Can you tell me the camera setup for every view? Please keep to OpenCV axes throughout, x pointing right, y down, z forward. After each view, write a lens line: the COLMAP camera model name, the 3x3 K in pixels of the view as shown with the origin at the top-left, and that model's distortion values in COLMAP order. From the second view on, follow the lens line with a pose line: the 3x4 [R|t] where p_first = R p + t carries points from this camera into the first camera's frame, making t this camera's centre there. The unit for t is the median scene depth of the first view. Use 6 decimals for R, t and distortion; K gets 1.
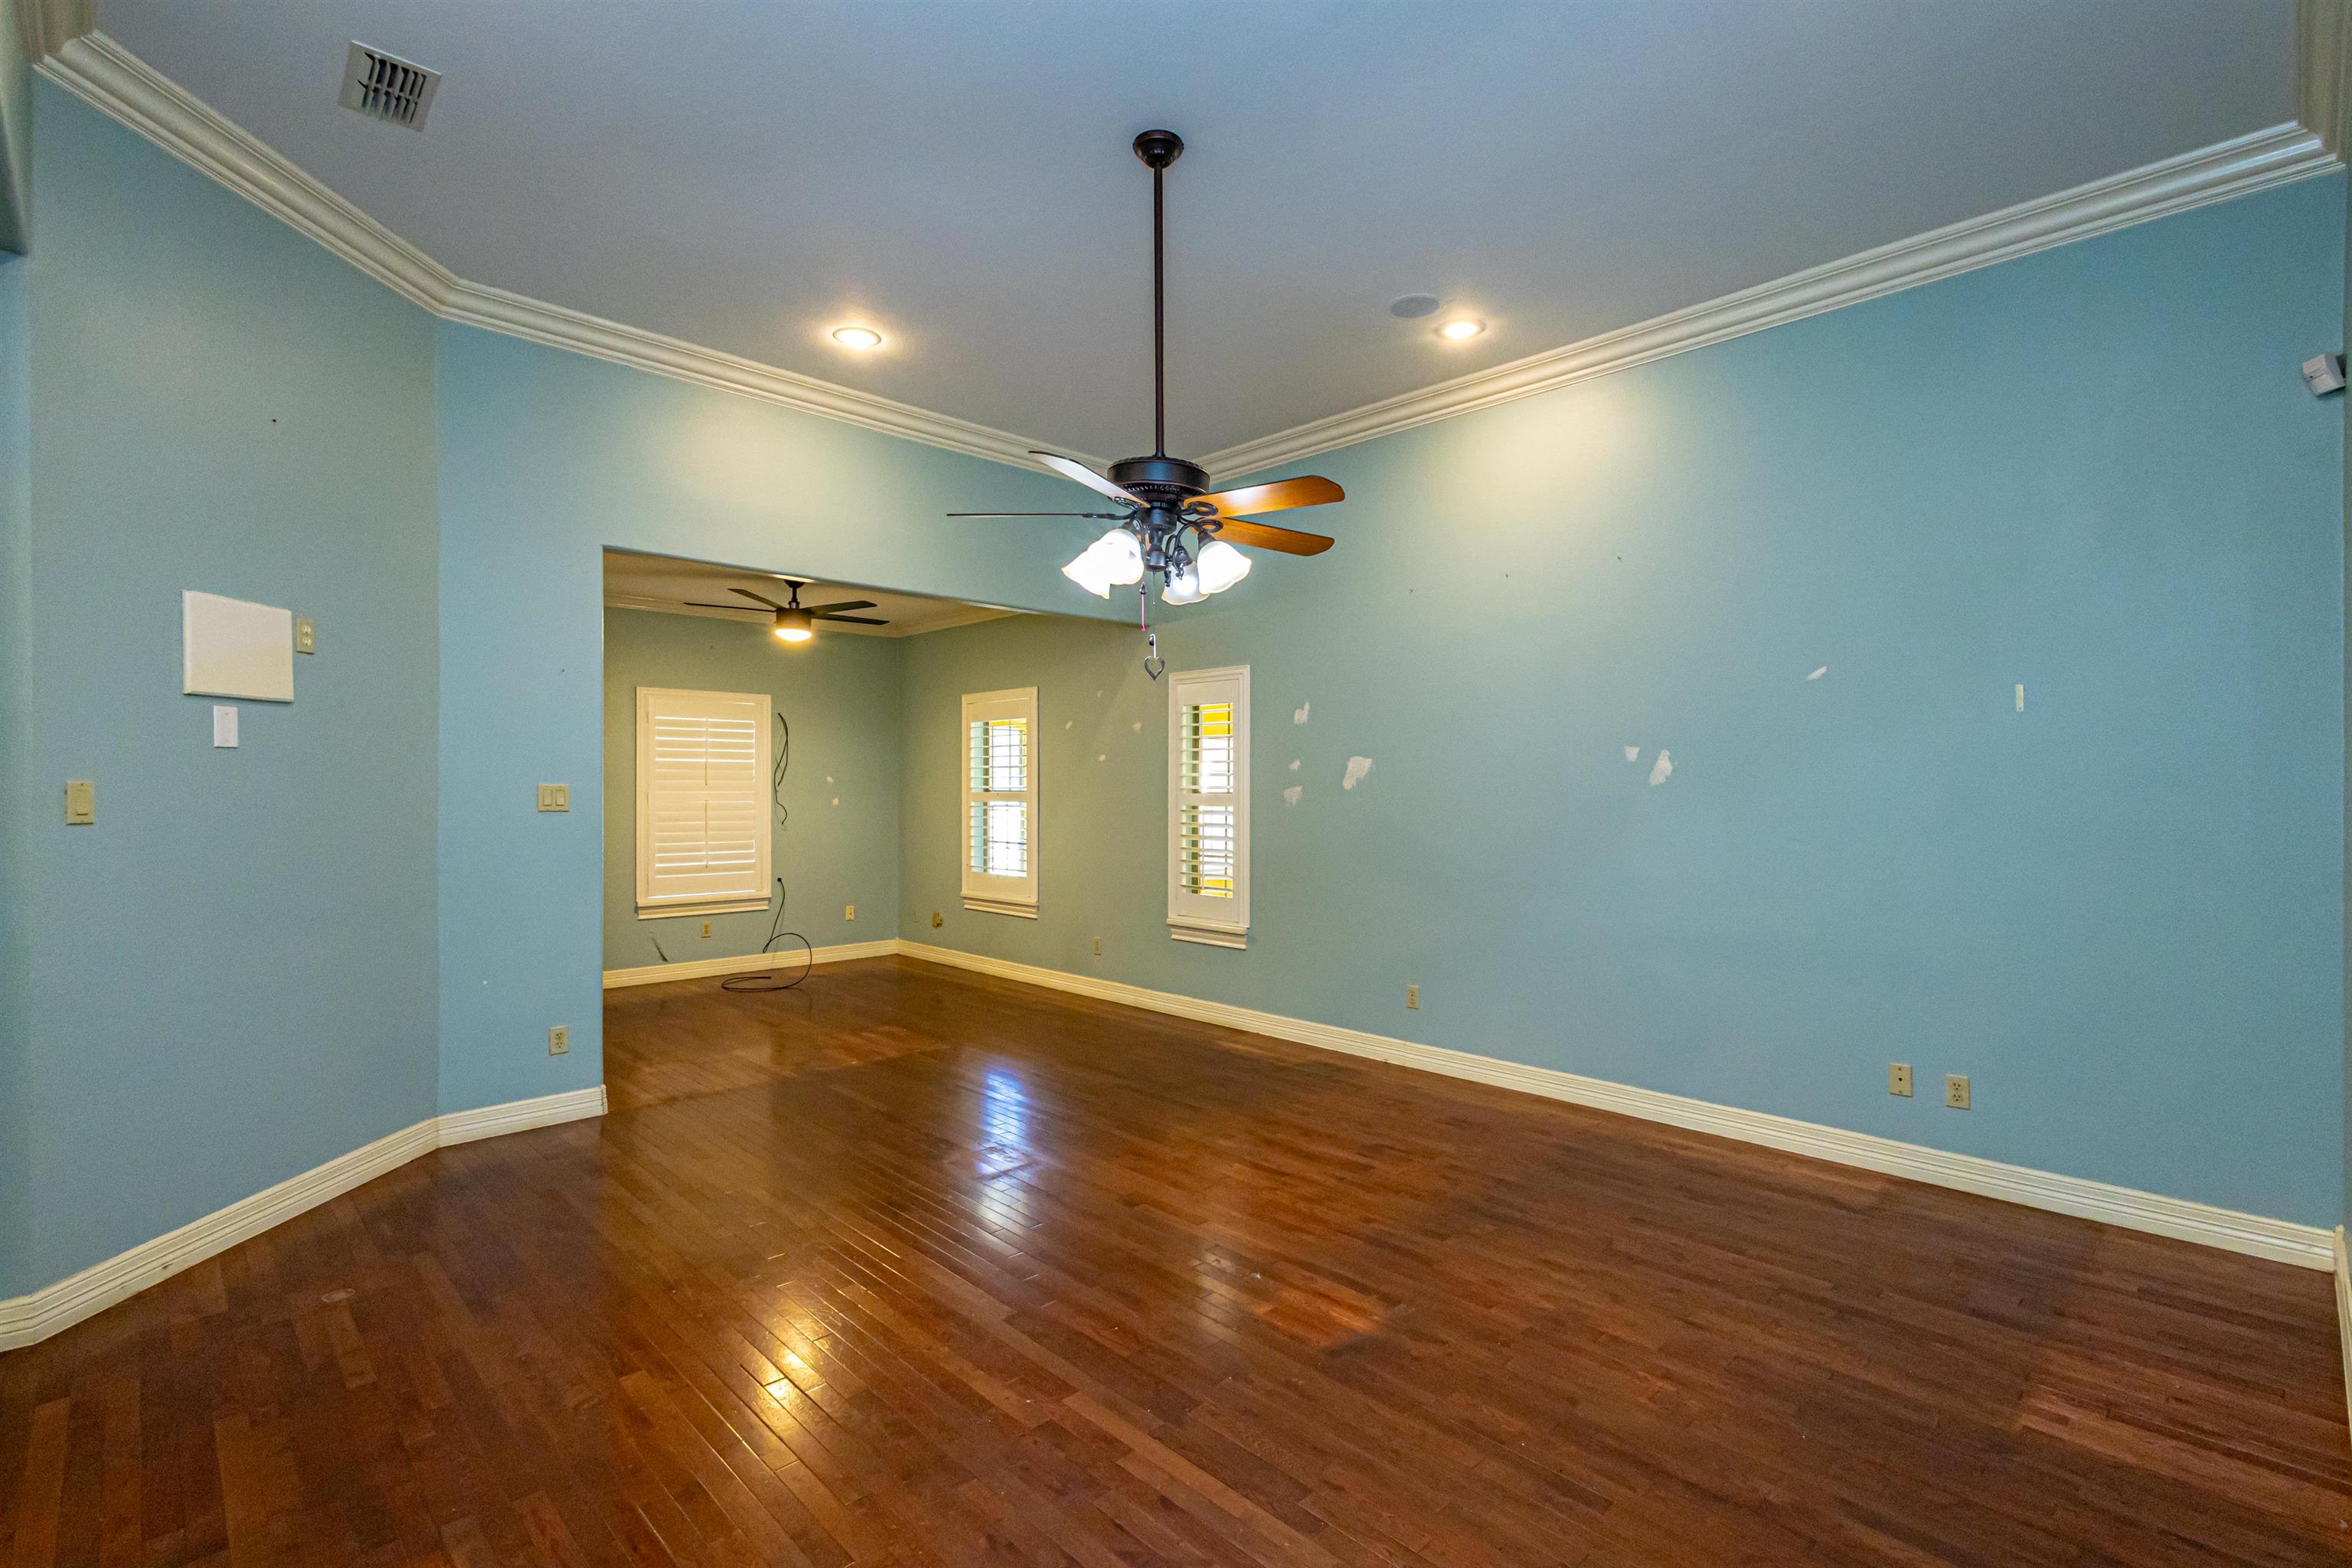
lens RADIAL K [[1080.6, 0, 1179.5], [0, 1080.6, 786.2], [0, 0, 1]] dist [0.006089, -0.000227]
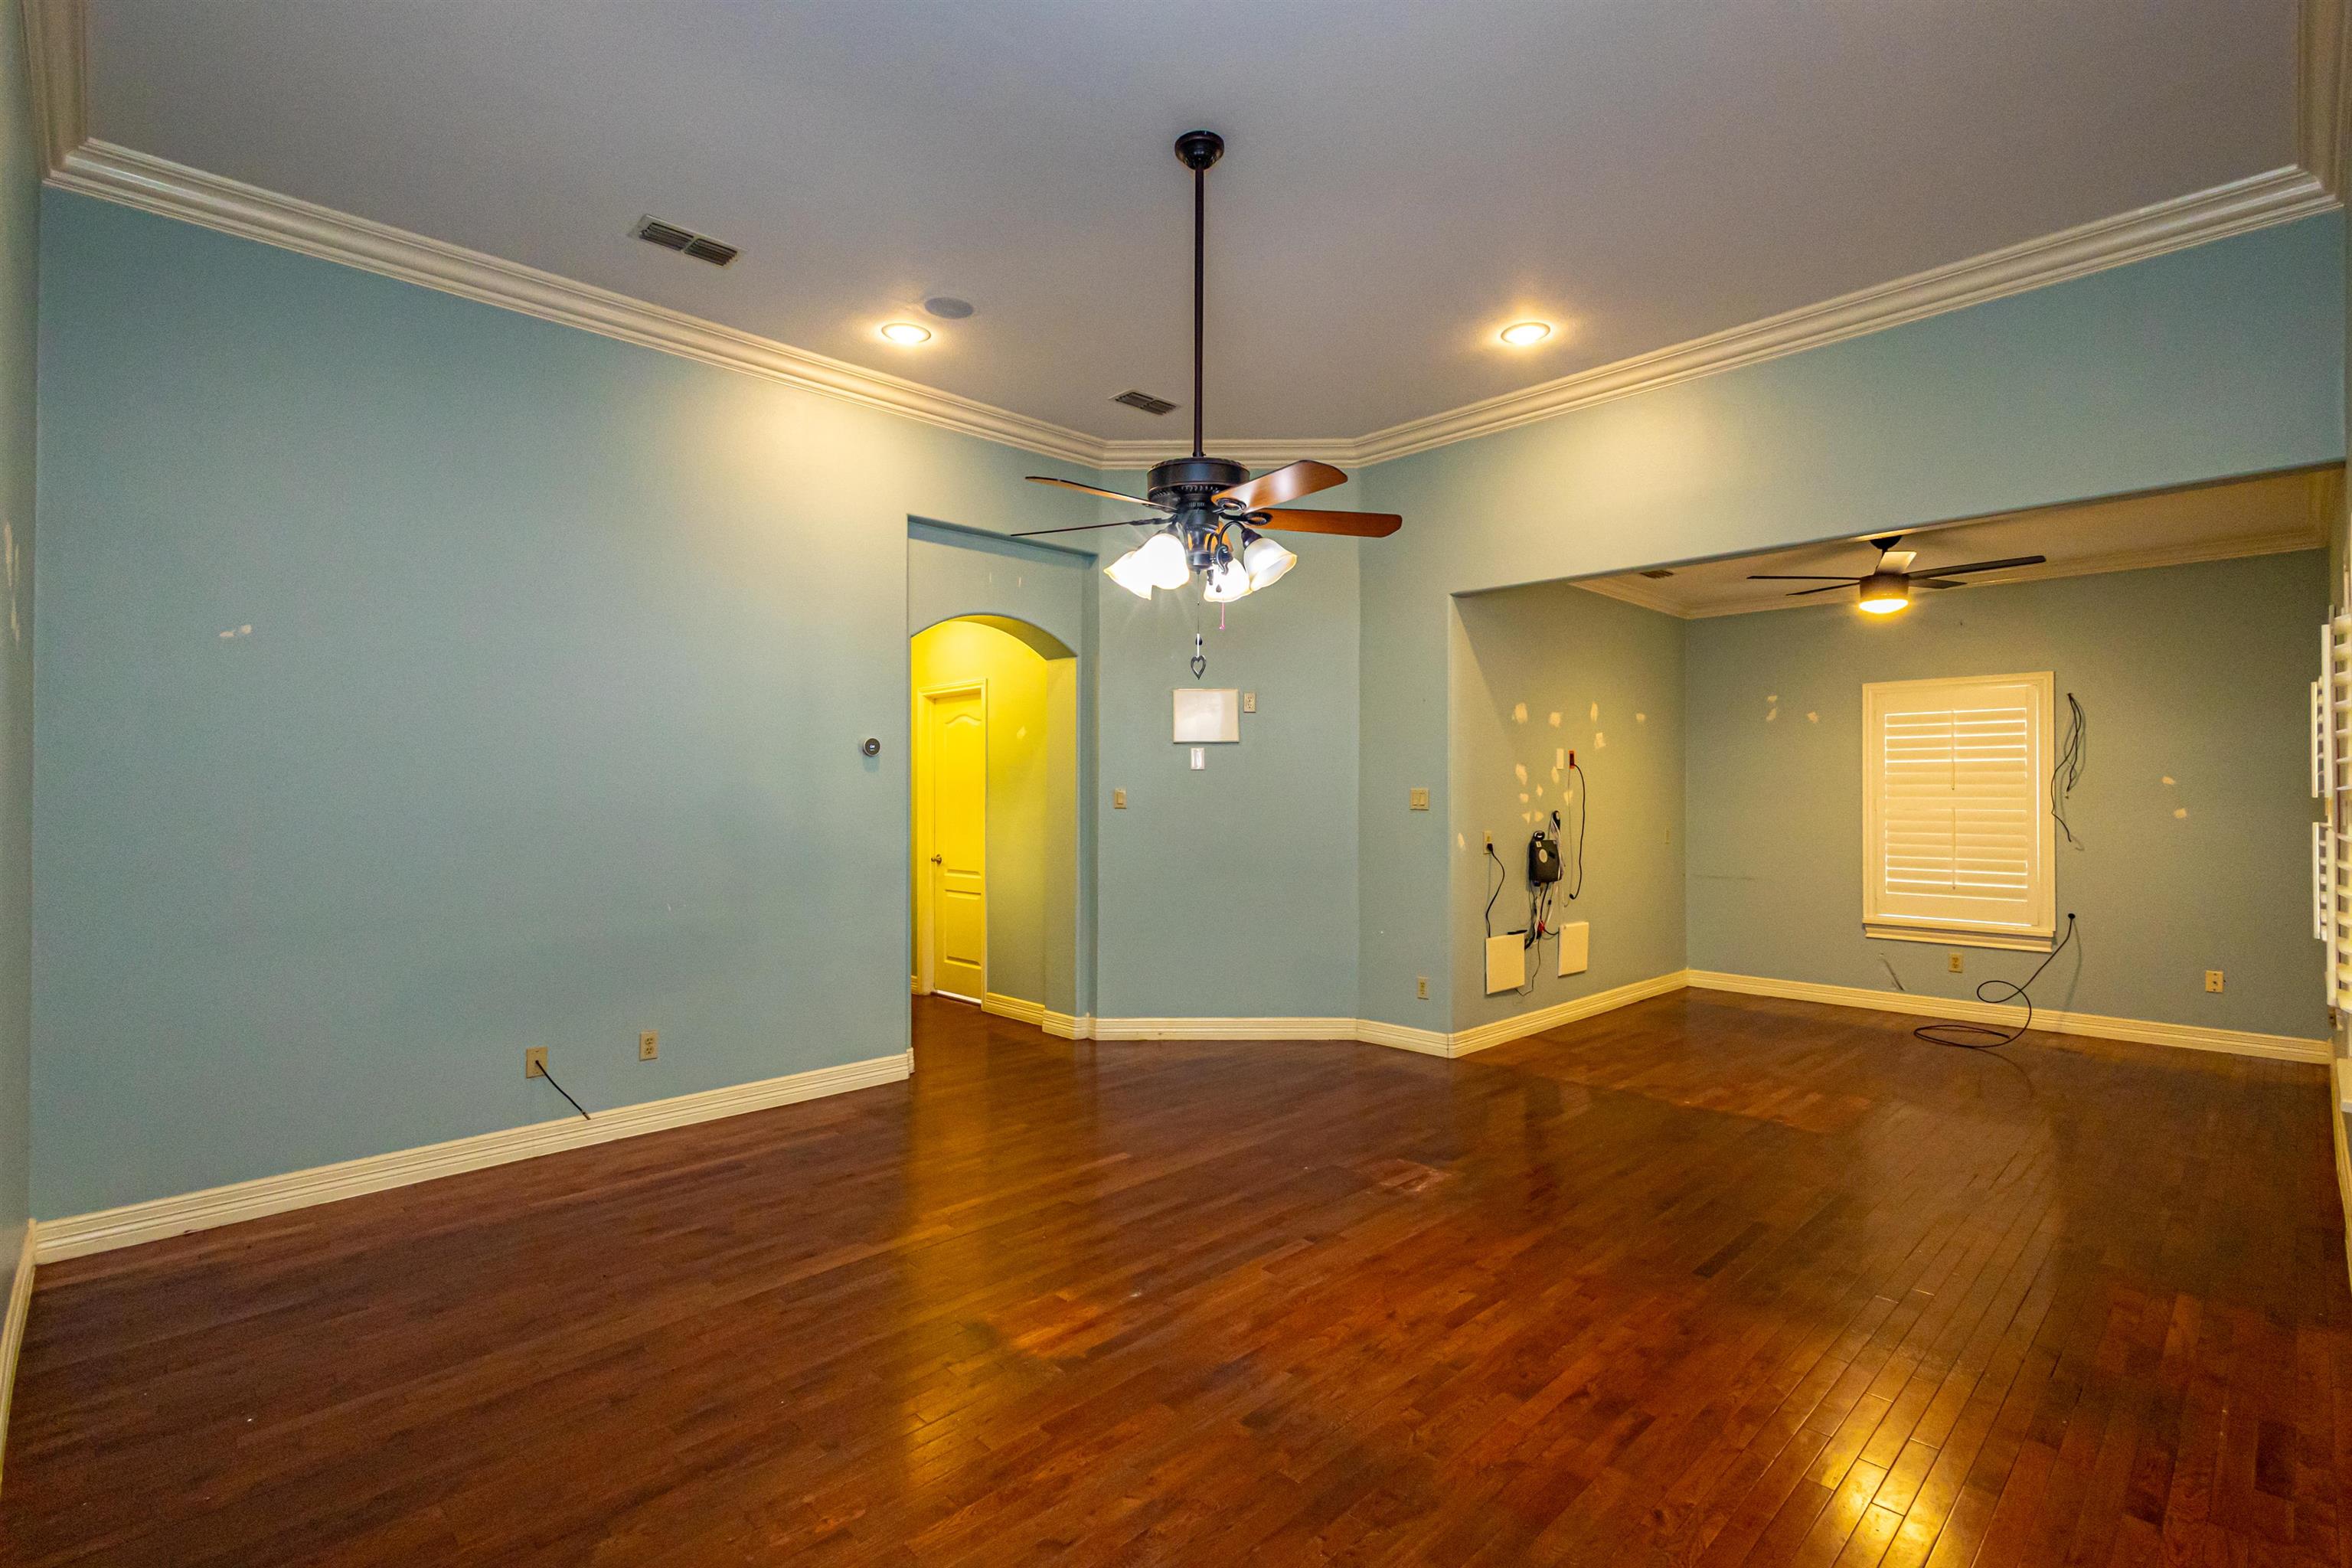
lens RADIAL K [[1080.6, 0, 1179.5], [0, 1080.6, 786.2], [0, 0, 1]] dist [0.006089, -0.000227]
pose [[0.000519, -0.009710, -0.999953, 0.858697], [-0.000612, 0.999953, -0.009710, 0.009527], [1.000000, 0.000617, 0.000513, 0.862030]]
